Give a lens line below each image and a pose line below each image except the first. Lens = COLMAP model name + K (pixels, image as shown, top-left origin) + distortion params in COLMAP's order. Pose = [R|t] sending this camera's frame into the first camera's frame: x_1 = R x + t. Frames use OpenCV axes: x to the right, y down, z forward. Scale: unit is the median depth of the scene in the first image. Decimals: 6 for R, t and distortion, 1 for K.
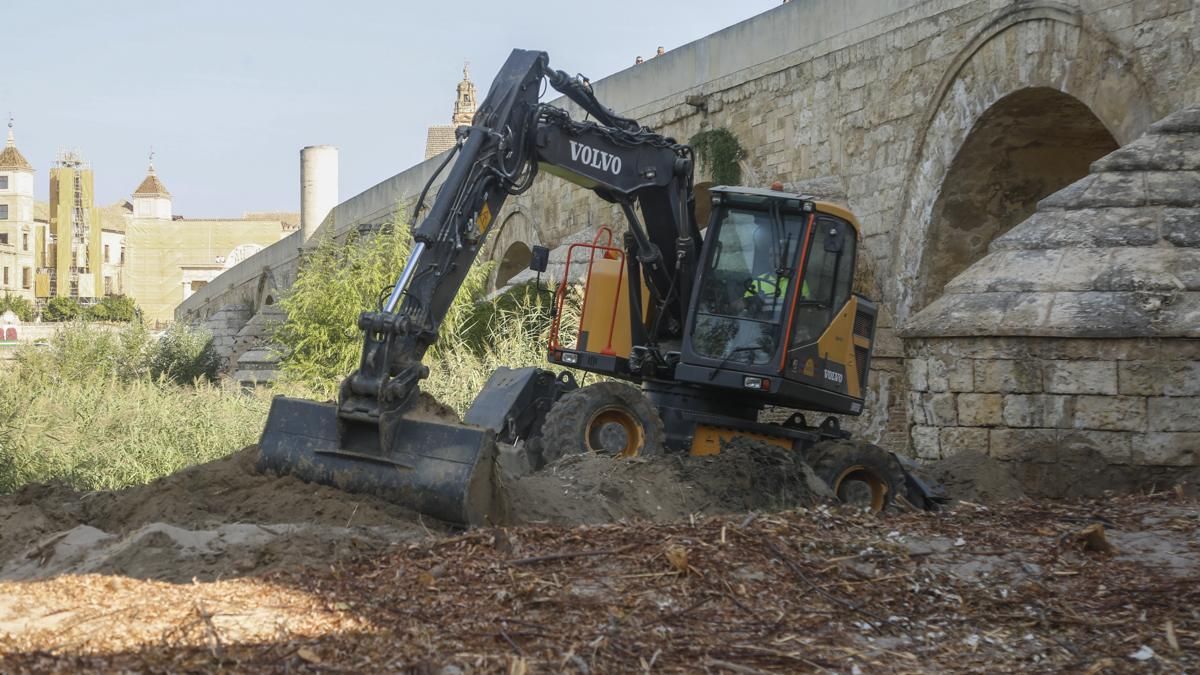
lens RADIAL K [[2506.3, 0, 580.7], [0, 2506.3, 318.8], [0, 0, 1]] dist [0.311169, 0.000000]
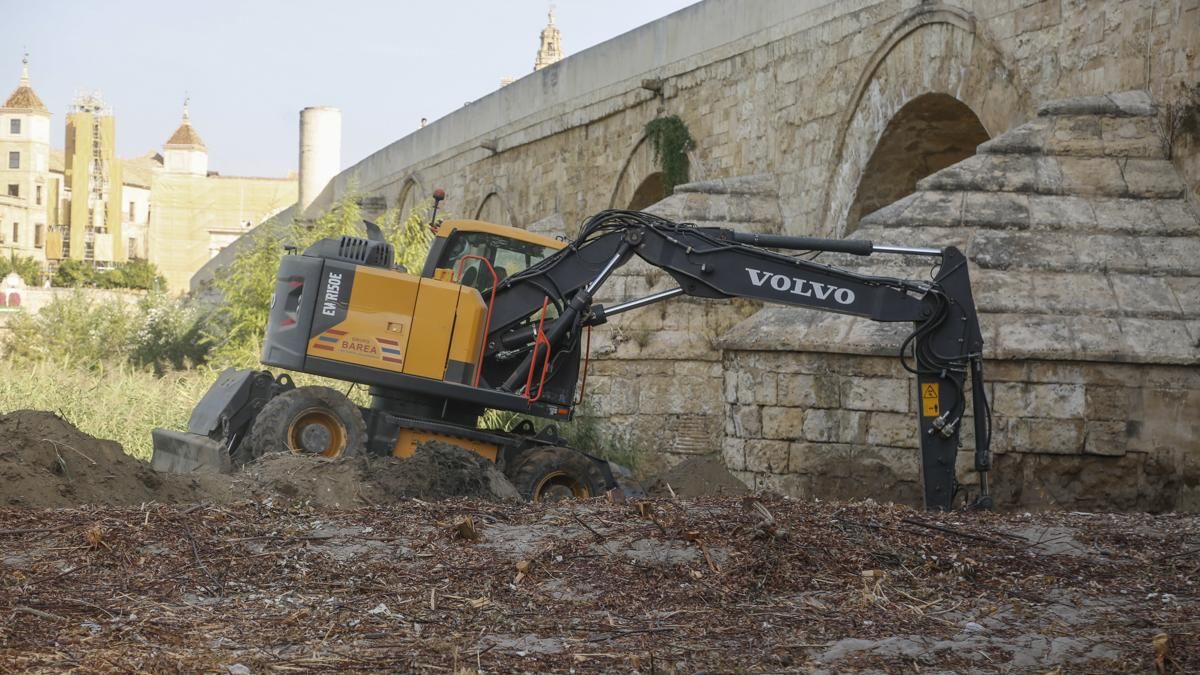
lens RADIAL K [[2852.0, 0, 597.5], [0, 2852.0, 362.4], [0, 0, 1]] dist [0.500527, 0.000000]
pose [[0.999128, 0.033759, -0.024549, 0.080824], [-0.033242, 0.999223, 0.021195, -0.007390], [0.025245, -0.020360, 0.999474, -0.107887]]
